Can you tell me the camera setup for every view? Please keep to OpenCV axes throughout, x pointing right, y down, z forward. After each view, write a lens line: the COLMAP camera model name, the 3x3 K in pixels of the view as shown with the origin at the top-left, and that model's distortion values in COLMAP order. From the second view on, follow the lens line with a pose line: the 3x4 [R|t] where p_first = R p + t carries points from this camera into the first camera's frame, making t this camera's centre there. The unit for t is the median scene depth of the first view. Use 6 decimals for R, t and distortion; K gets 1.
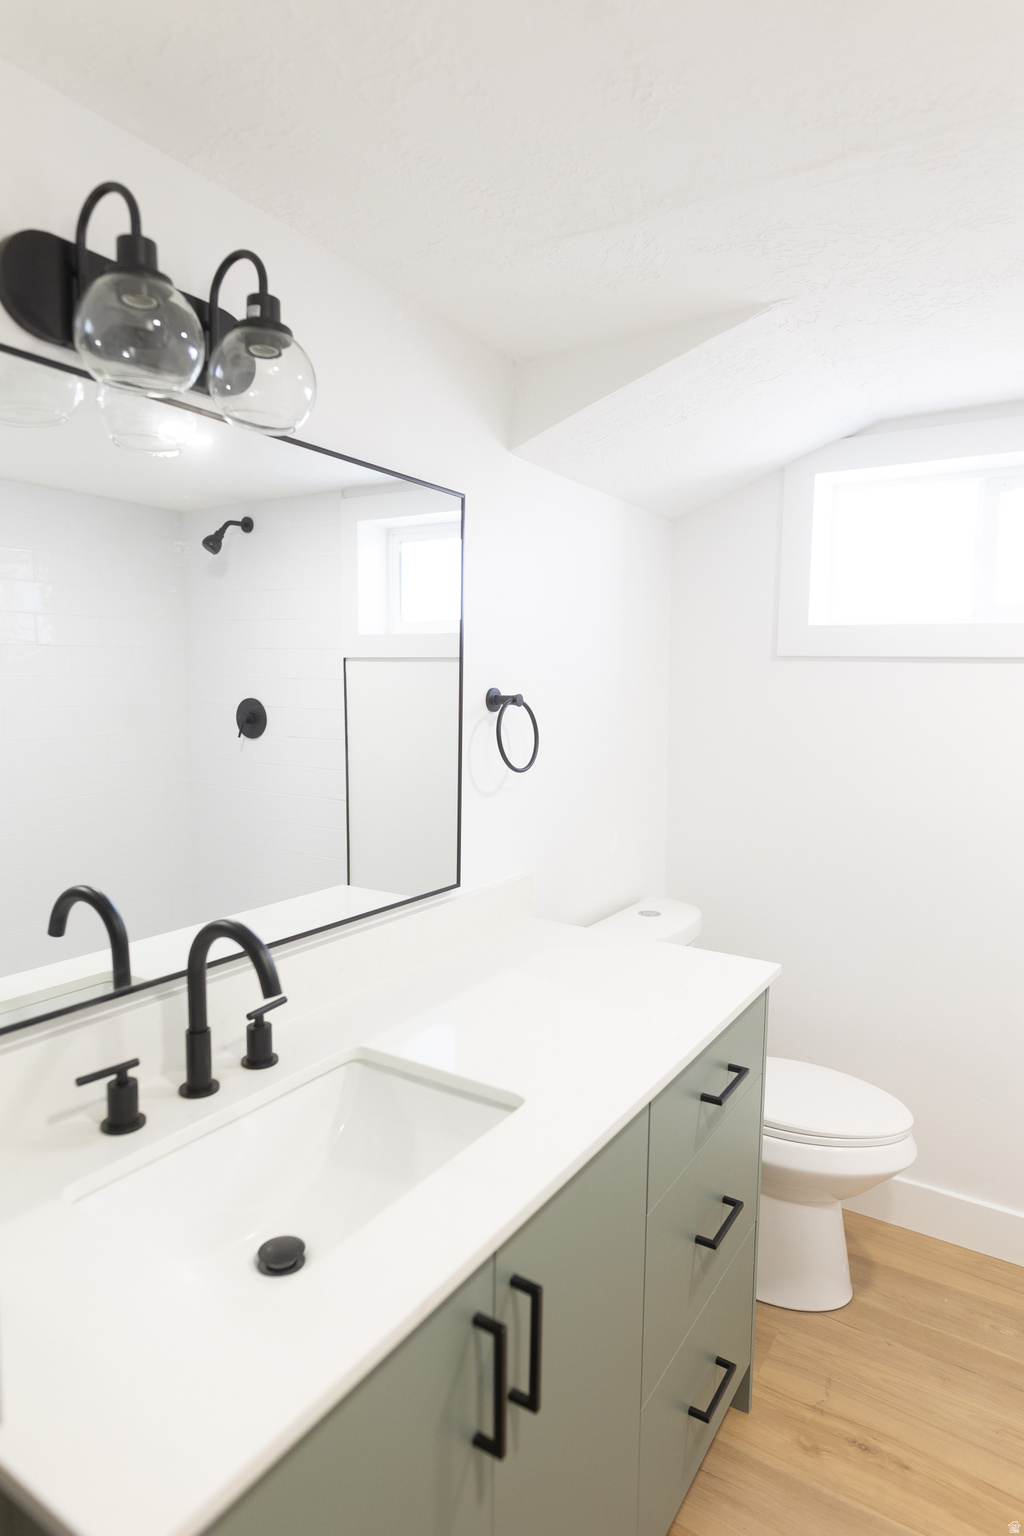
lens RADIAL K [[877.4, 0, 511.7], [0, 877.4, 757.5], [0, 0, 1]] dist [-0.000720, -0.001916]
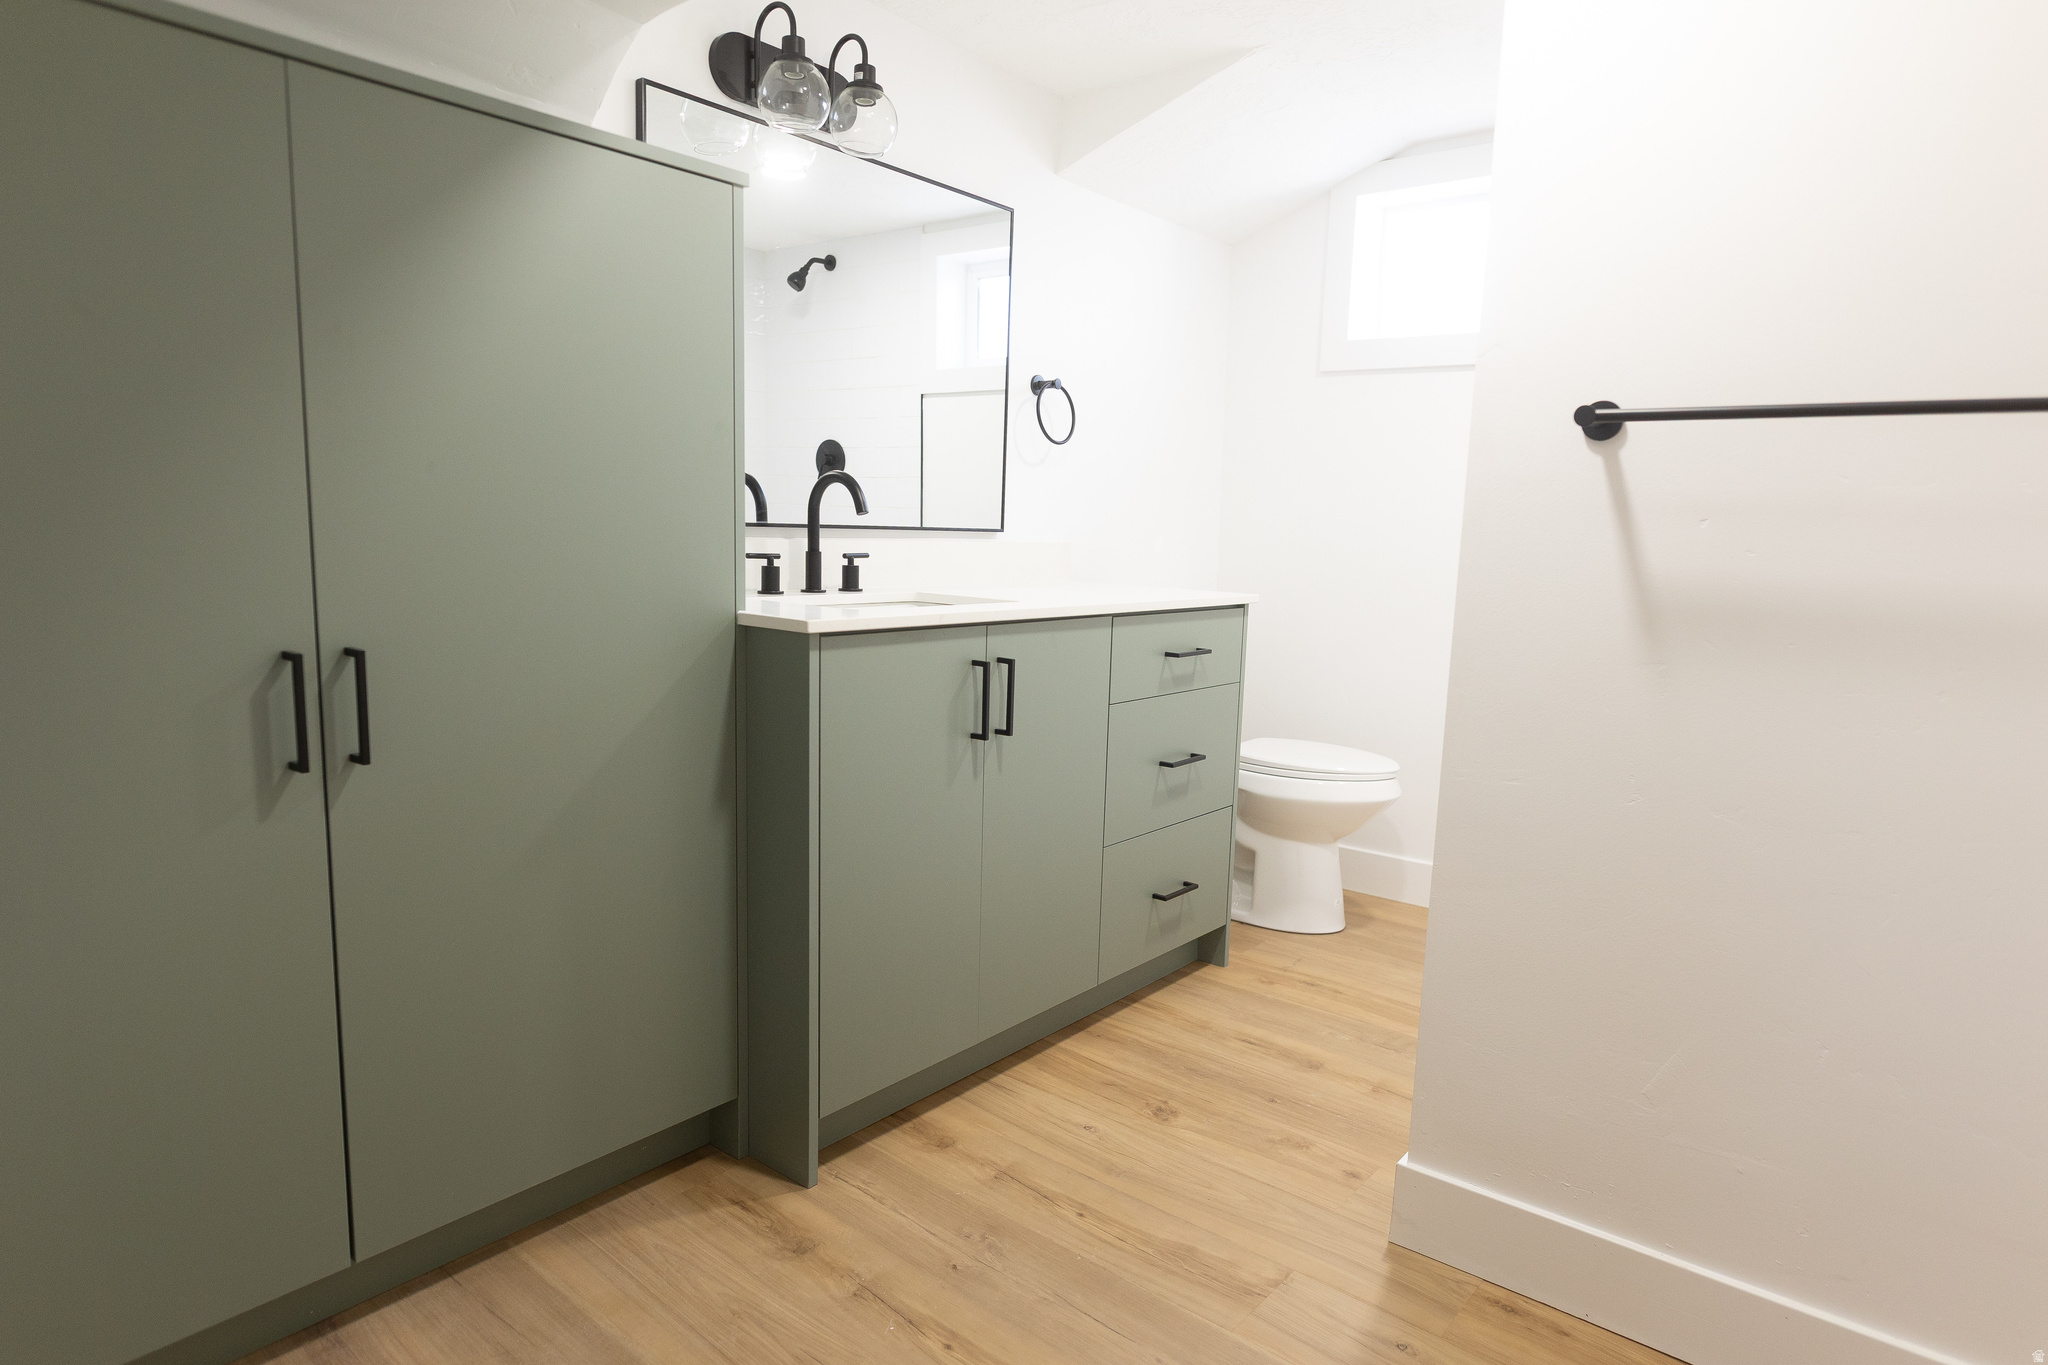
lens RADIAL K [[1195.6, 0, 1014.1], [0, 1195.6, 694.2], [0, 0, 1]] dist [0.001630, -0.000048]
pose [[0.992728, 0.033384, -0.115655, 0.246354], [-0.027242, 0.998153, 0.054293, 0.436643], [0.117254, -0.050747, 0.991805, -1.064798]]
